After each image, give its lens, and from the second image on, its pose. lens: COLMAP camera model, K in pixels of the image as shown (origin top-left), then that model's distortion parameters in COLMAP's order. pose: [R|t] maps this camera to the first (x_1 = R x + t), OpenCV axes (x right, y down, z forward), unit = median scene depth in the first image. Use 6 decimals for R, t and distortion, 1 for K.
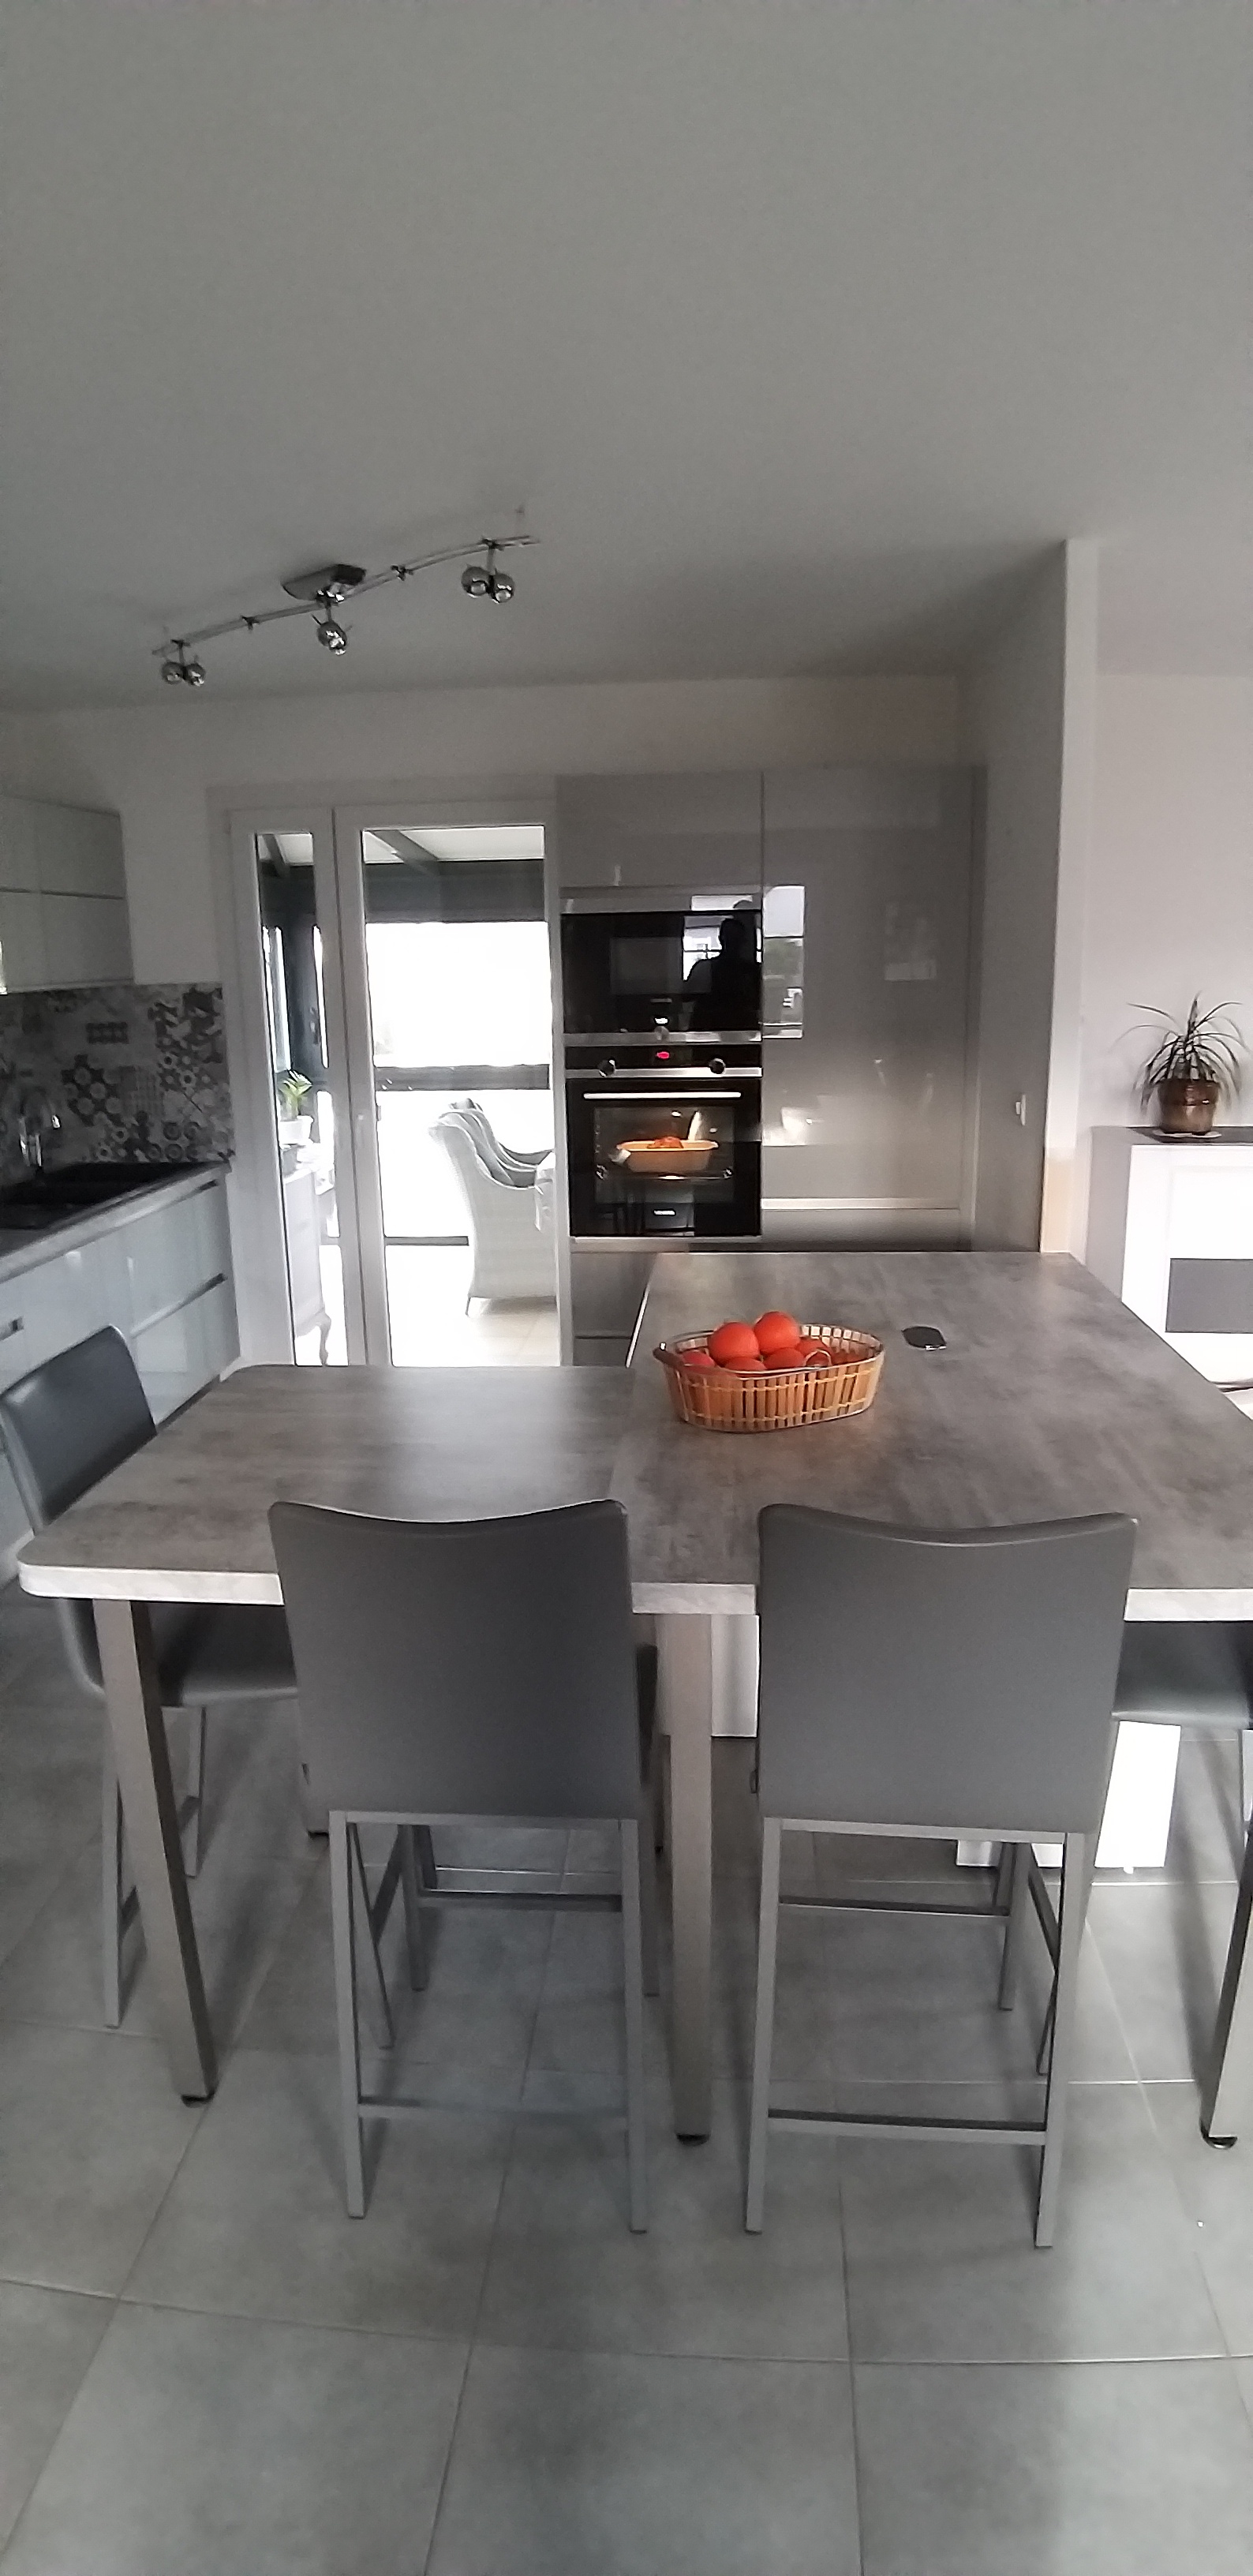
lens RADIAL K [[1341.5, 0, 646.6], [0, 1341.5, 1262.0], [0, 0, 1]] dist [-0.058506, -0.002287]
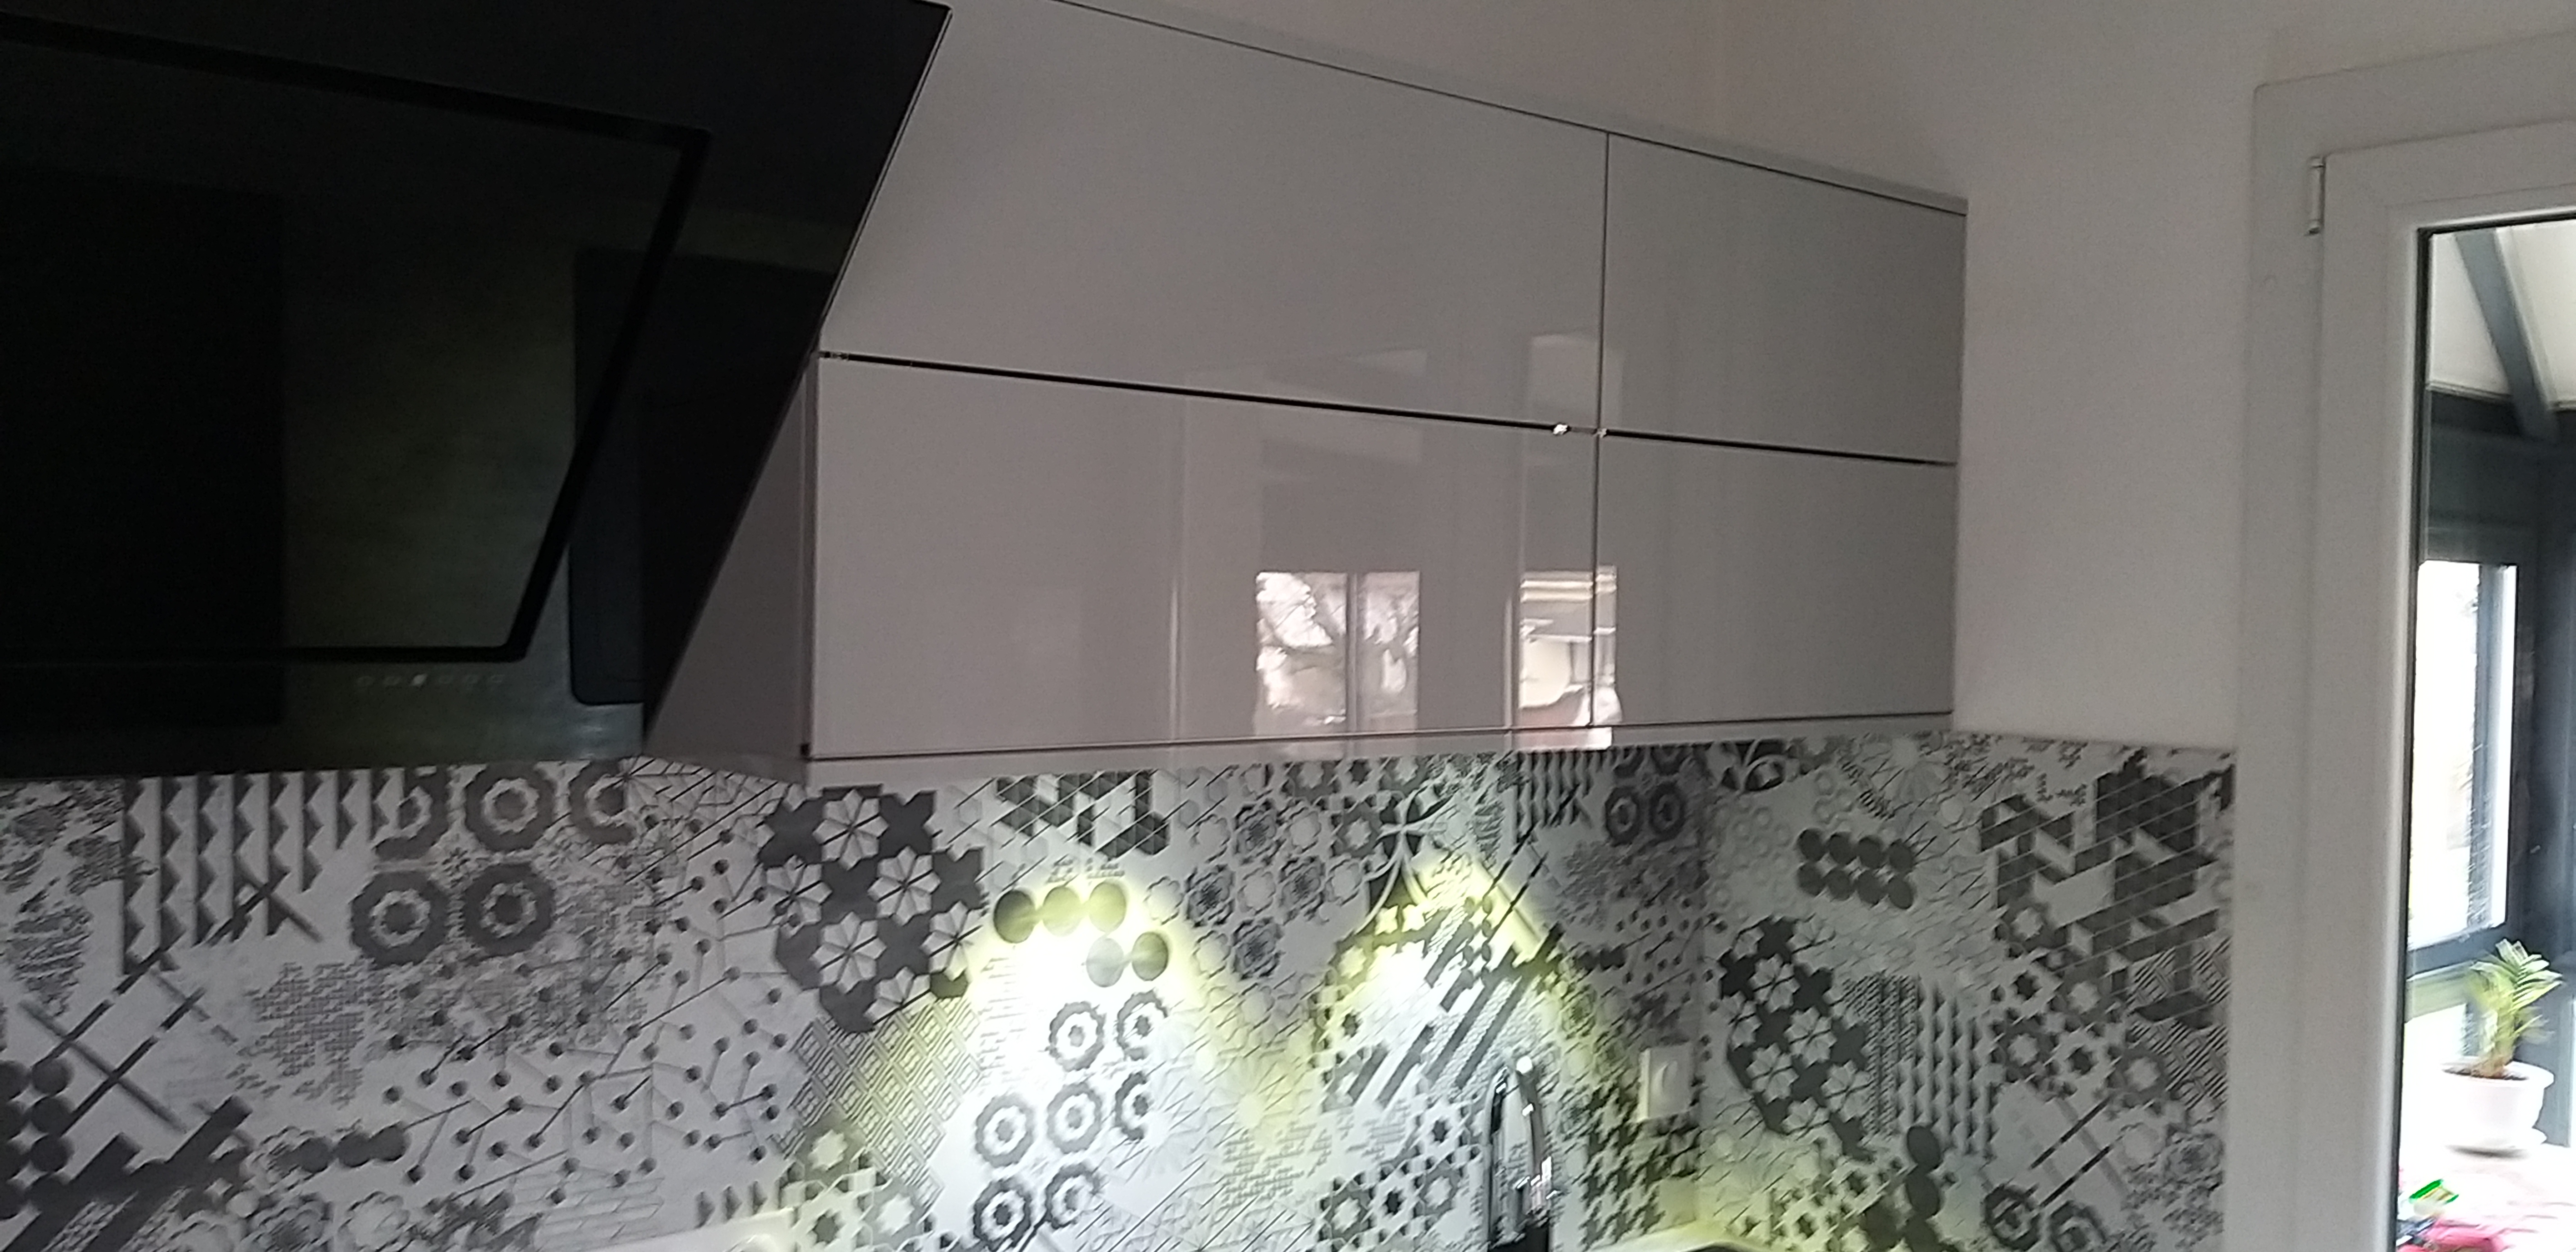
lens RADIAL K [[2047.5, 0, 1311.7], [0, 2047.5, 609.5], [0, 0, 1]] dist [0.086082, -0.160936]
pose [[0.698117, 0.039964, -0.714868, -0.141936], [-0.193298, 0.971886, -0.134437, -0.141937], [0.689397, 0.232035, 0.686215, 0.551289]]
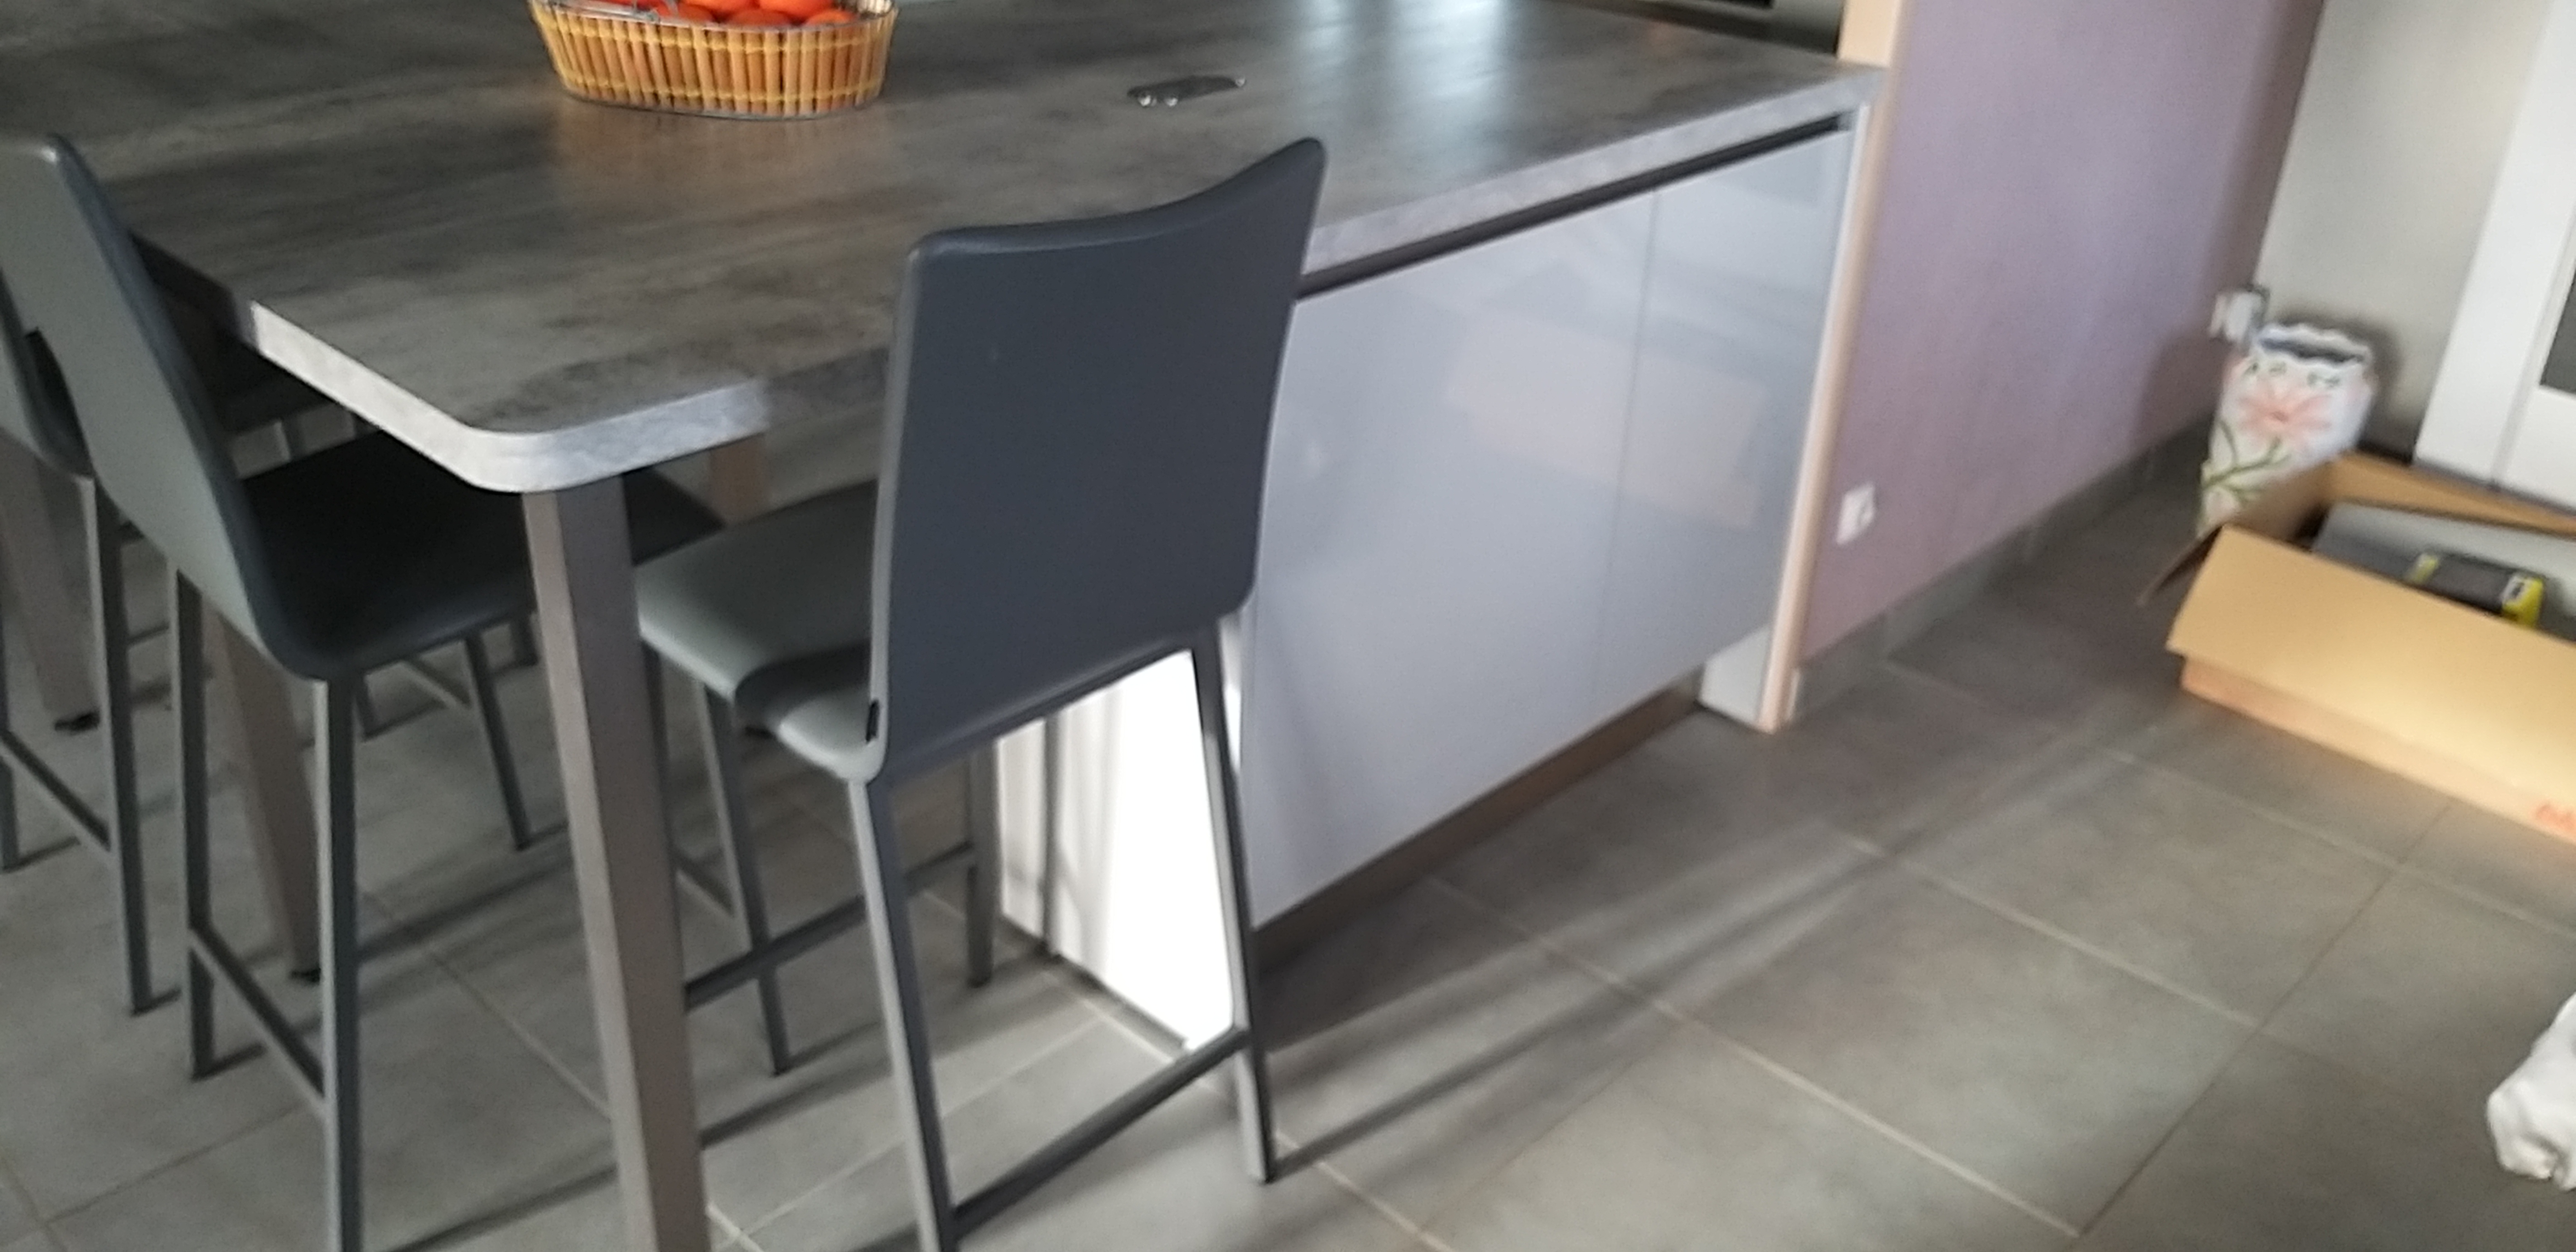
lens RADIAL K [[2047.5, 0, 1318.2], [0, 2047.5, 684.4], [0, 0, 1]] dist [0.086082, -0.160936]
pose [[0.770184, 0.343783, -0.537243, 0.435762], [-0.189569, 0.927627, 0.321826, -0.001013], [0.609000, -0.146021, 0.779614, 0.164105]]
